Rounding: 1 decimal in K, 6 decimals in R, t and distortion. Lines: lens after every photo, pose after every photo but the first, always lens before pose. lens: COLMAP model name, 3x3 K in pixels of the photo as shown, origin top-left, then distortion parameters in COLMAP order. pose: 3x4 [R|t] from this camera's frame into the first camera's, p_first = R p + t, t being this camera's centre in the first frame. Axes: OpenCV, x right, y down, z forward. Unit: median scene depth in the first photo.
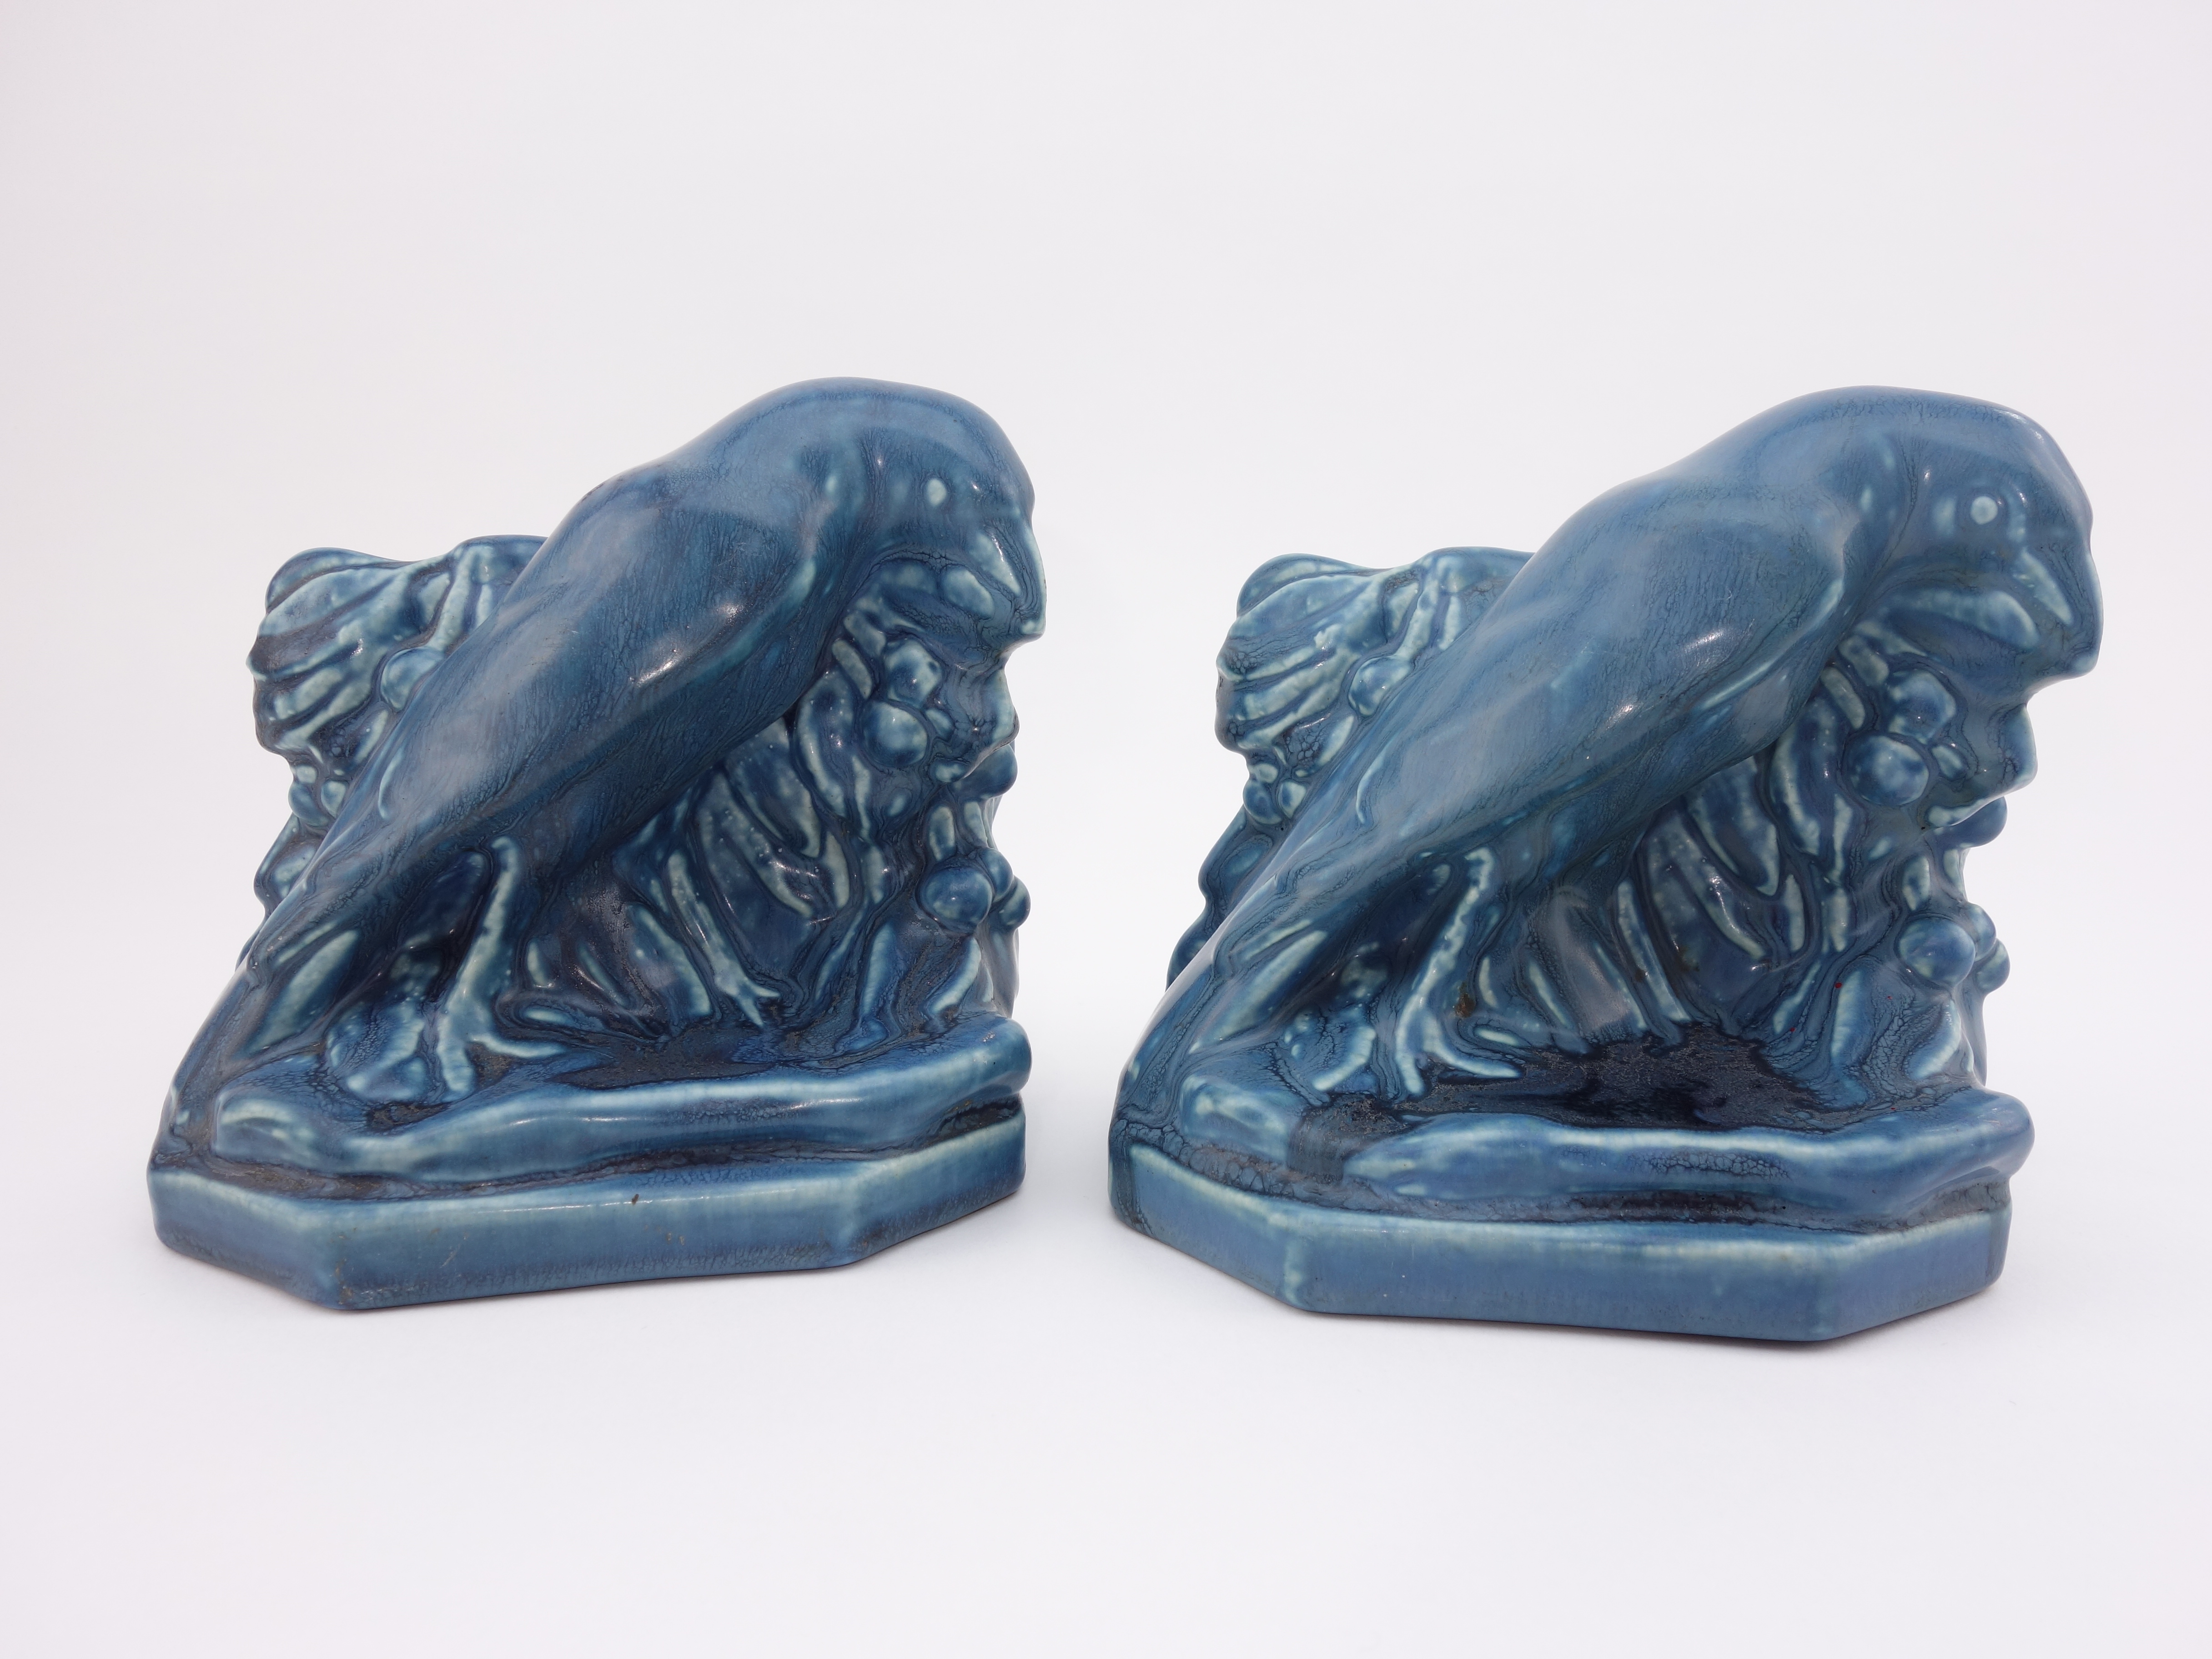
lens RADIAL K [[1892.0, 0, 1147.5], [0, 1892.0, 879.6], [0, 0, 1]] dist [0.007290, 0.005428]
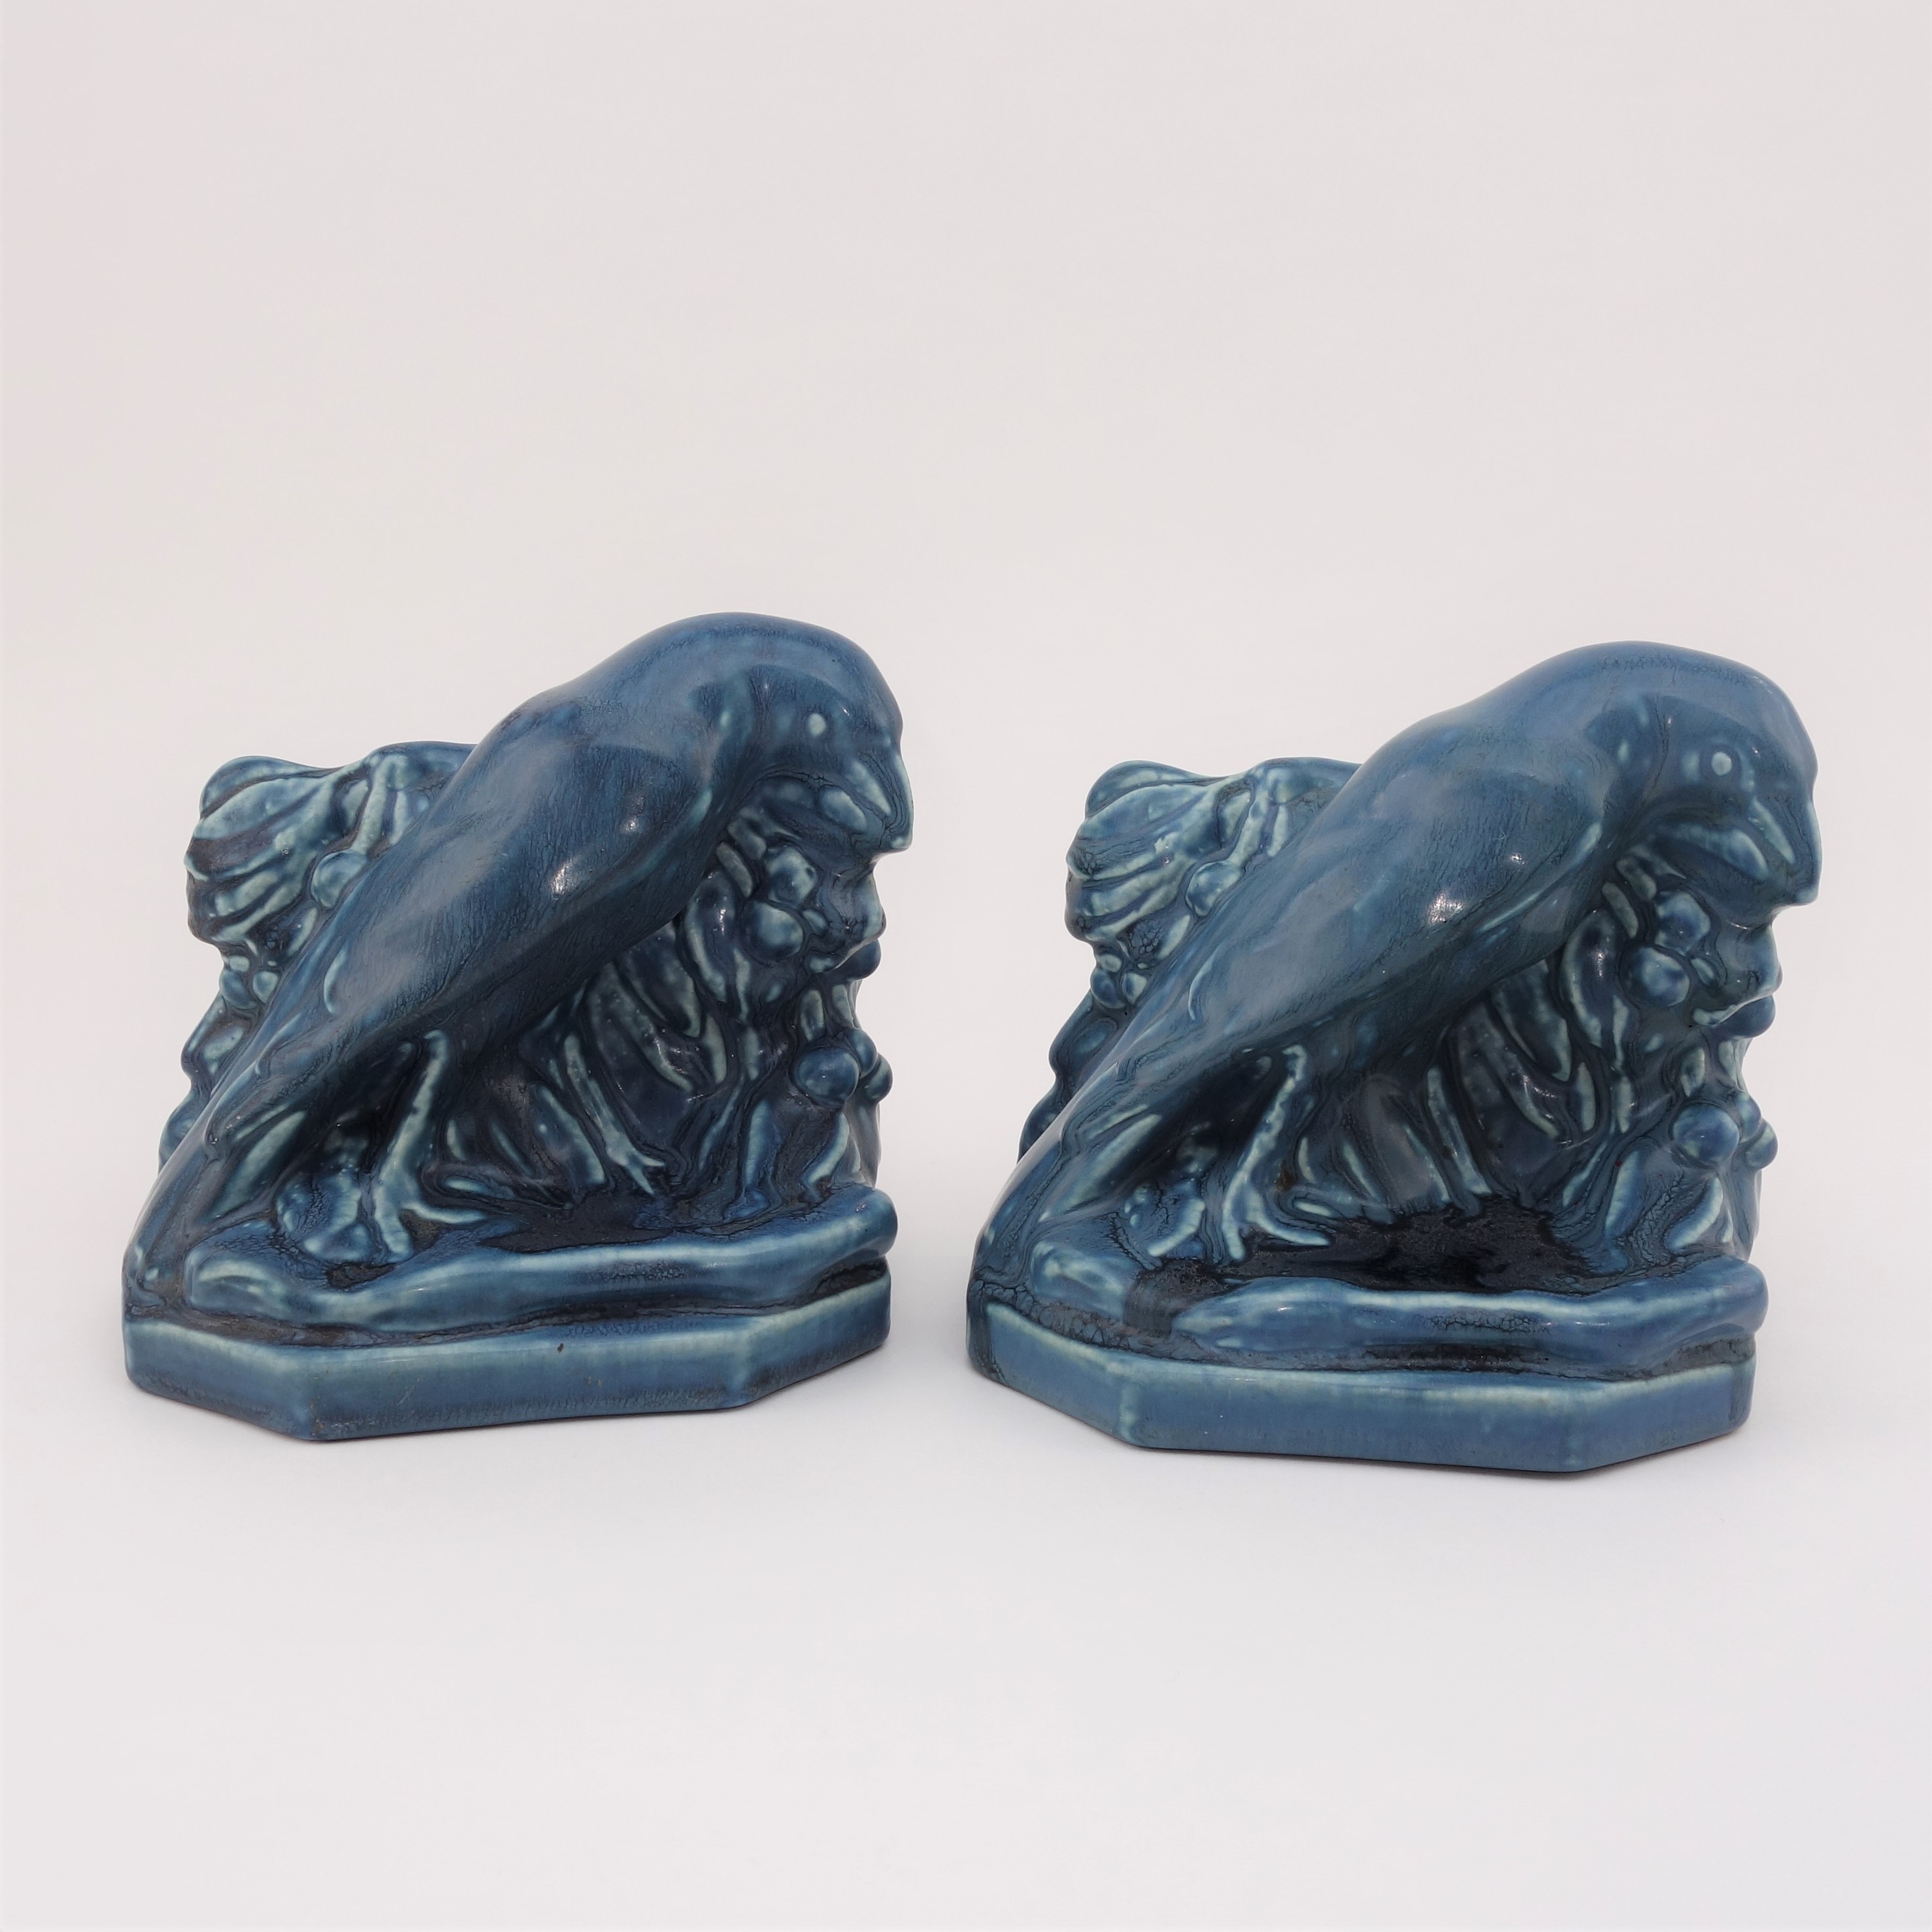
lens RADIAL K [[2761.9, 0, 965.9], [0, 2761.9, 962.3], [0, 0, 1]] dist [0.001938, 0.000000]
pose [[0.999969, 0.003778, -0.006948, -0.010731], [-0.003656, 0.999840, 0.017512, -0.091315], [0.007013, -0.017486, 0.999823, -0.639870]]
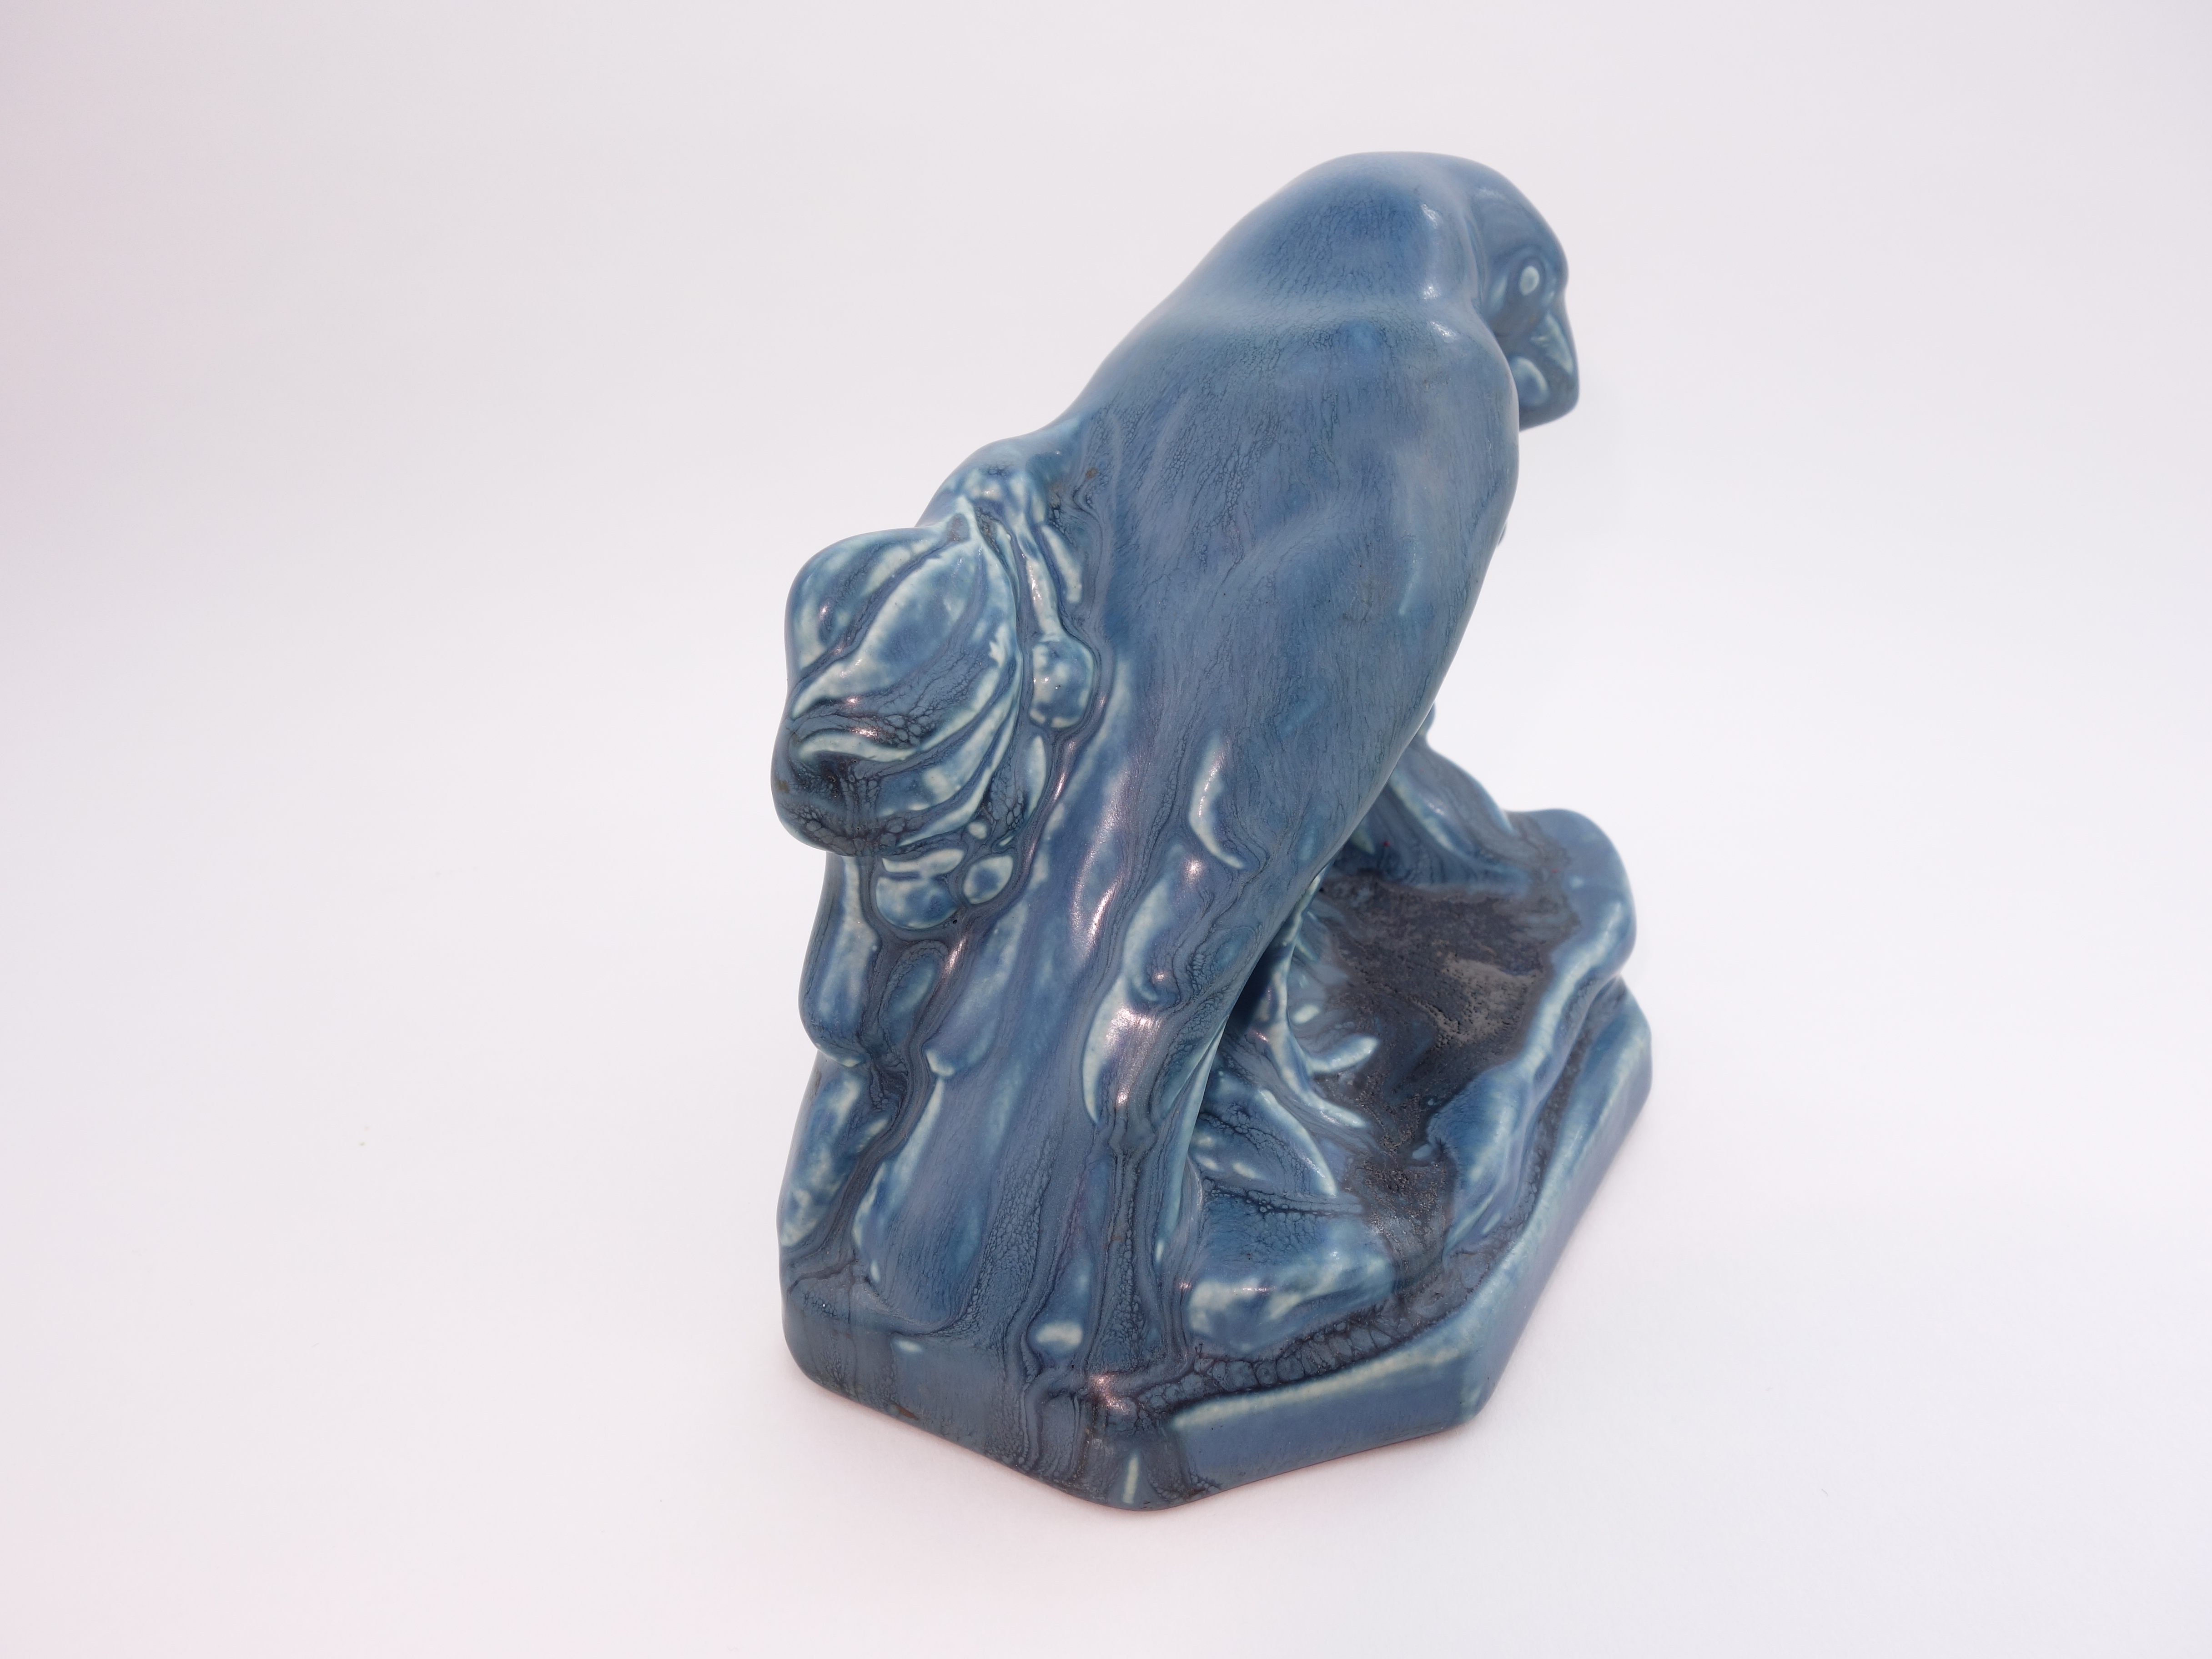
lens RADIAL K [[1892.0, 0, 1105.2], [0, 1892.0, 846.8], [0, 0, 1]] dist [0.007290, 0.005428]
pose [[0.395791, -0.464580, 0.792159, -0.486556], [0.259755, 0.884007, 0.388663, -0.335385], [-0.880839, 0.051938, 0.470559, 0.682124]]
